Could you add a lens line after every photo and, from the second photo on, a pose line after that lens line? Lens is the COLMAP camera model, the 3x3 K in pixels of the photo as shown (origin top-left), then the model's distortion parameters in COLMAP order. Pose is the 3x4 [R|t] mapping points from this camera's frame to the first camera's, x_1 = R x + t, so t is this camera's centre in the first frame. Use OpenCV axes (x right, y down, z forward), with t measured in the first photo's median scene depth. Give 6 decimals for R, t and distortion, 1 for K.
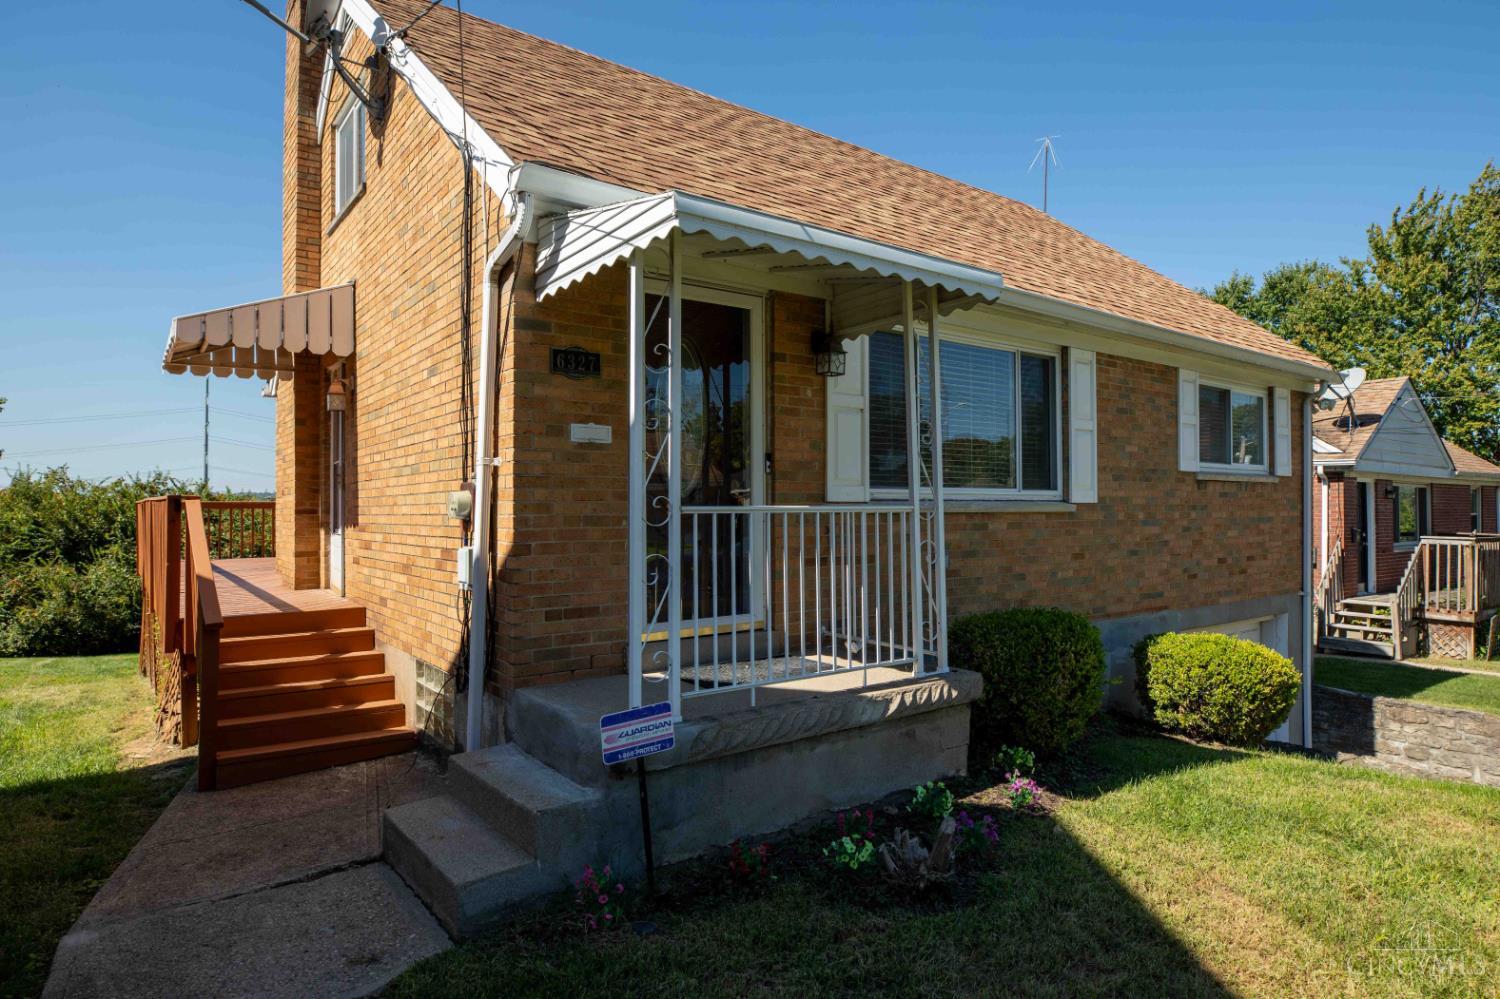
lens RADIAL K [[865.7, 0, 750.7], [0, 865.7, 498.8], [0, 0, 1]] dist [-0.029771, -0.000263]
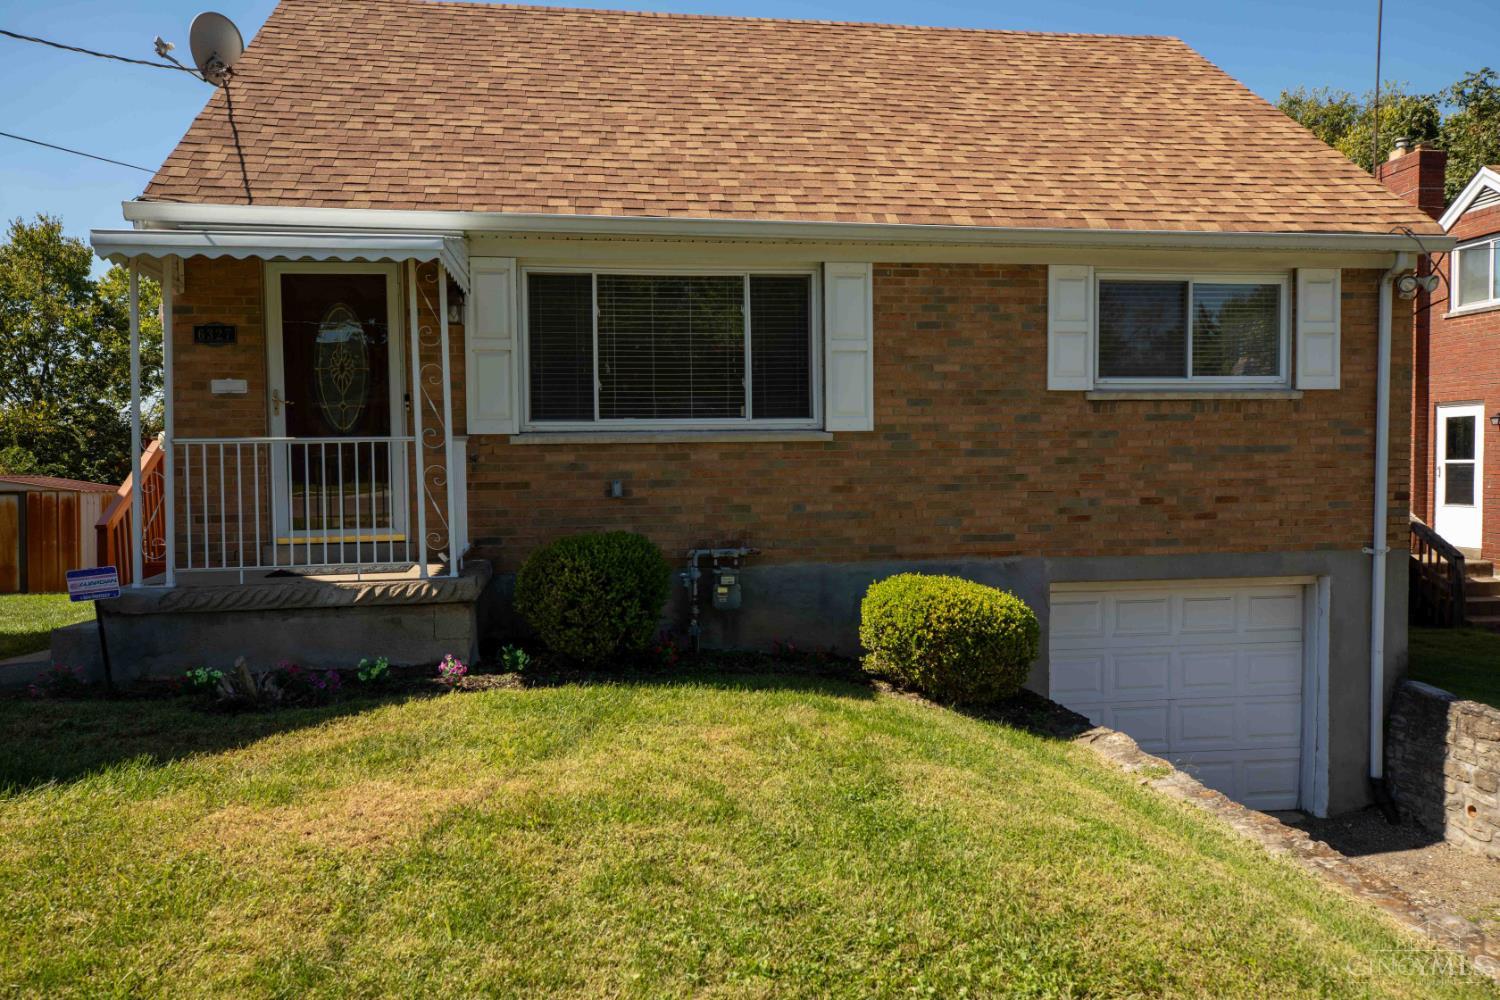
lens RADIAL K [[1110.7, 0, 751.4], [0, 1110.7, 499.2], [0, 0, 1]] dist [0.006791, 0.004387]
pose [[0.884290, 0.009438, -0.466842, 0.833939], [0.015739, 0.998625, 0.050001, 0.015870], [0.466673, -0.051563, 0.882926, -0.096362]]
